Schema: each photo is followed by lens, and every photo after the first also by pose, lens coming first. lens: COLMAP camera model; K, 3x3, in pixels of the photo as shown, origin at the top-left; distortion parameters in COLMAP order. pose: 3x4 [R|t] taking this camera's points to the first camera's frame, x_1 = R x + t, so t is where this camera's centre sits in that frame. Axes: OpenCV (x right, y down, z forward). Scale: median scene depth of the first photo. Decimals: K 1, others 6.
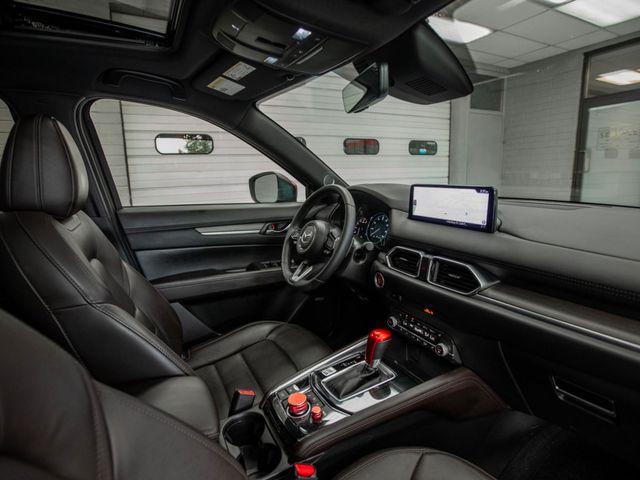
lens RADIAL K [[343.4, 0, 304.1], [0, 343.4, 238.9], [0, 0, 1]] dist [-0.020701, 0.000110]
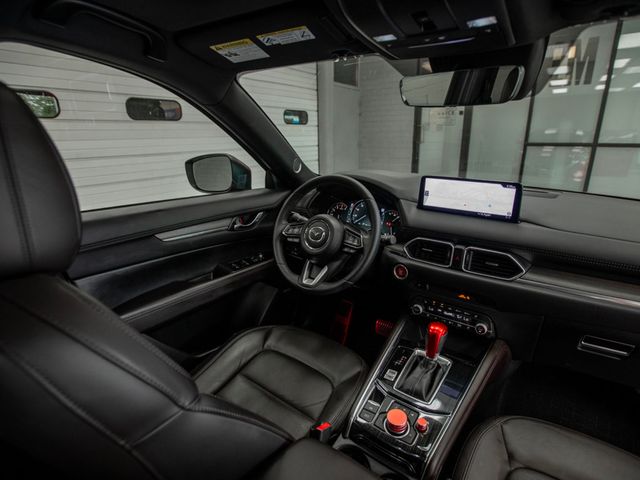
lens RADIAL K [[330.4, 0, 320.0], [0, 330.4, 240.0], [0, 0, 1]] dist [-0.028861, -0.000185]
pose [[0.886254, -0.123229, 0.446507, -0.396838], [0.071073, 0.988725, 0.131802, -0.112961], [-0.457715, -0.085075, 0.885019, 0.237270]]
